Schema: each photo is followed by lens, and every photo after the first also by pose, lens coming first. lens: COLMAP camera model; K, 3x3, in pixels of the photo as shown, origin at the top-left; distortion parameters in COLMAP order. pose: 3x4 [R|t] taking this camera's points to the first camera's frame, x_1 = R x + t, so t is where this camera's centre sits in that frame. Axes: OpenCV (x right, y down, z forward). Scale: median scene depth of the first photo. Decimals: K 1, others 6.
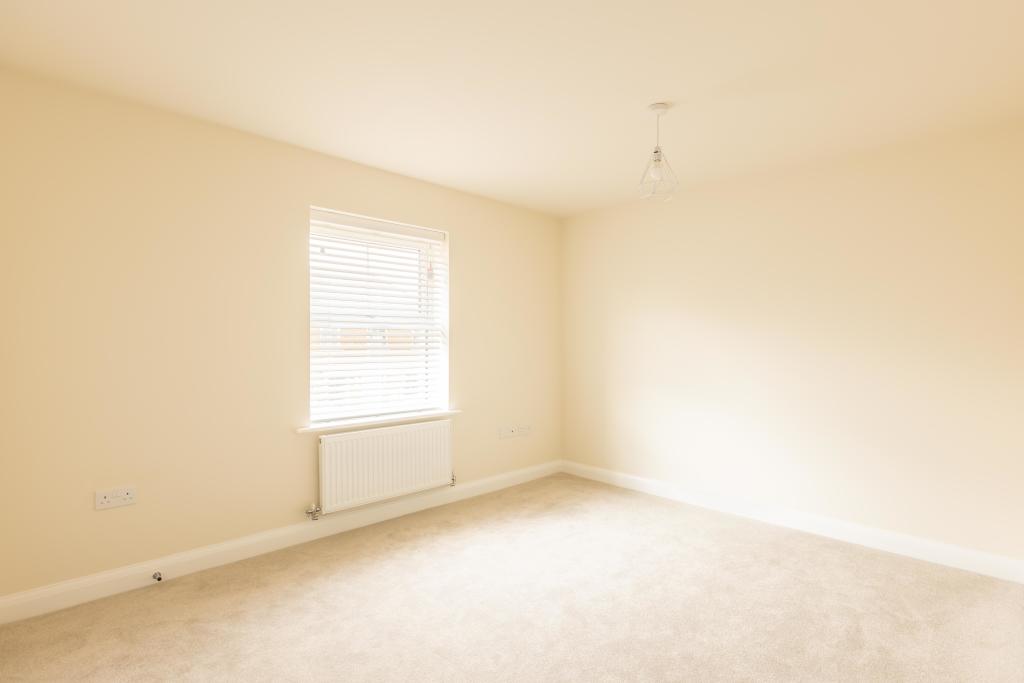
lens RADIAL K [[470.5, 0, 507.5], [0, 470.5, 340.8], [0, 0, 1]] dist [0.002950, -0.002542]
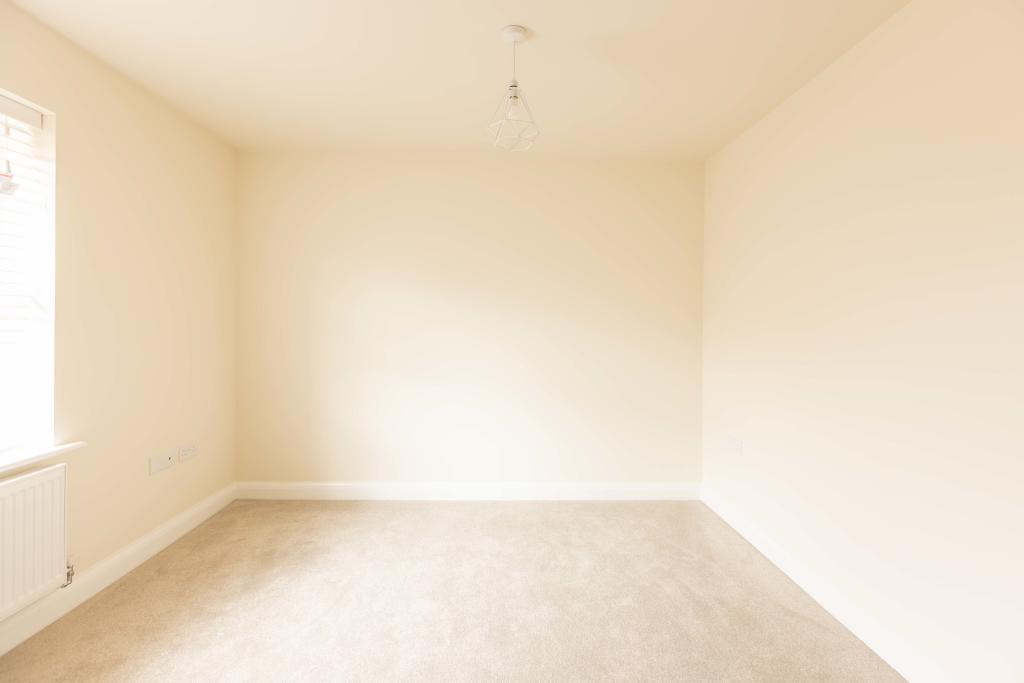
lens RADIAL K [[470.5, 0, 492.2], [0, 470.5, 316.2], [0, 0, 1]] dist [0.002950, -0.002542]
pose [[0.693247, 0.007169, 0.720665, -0.177344], [-0.008547, 0.999962, -0.001727, -0.003399], [-0.720650, -0.004962, 0.693282, 0.290492]]
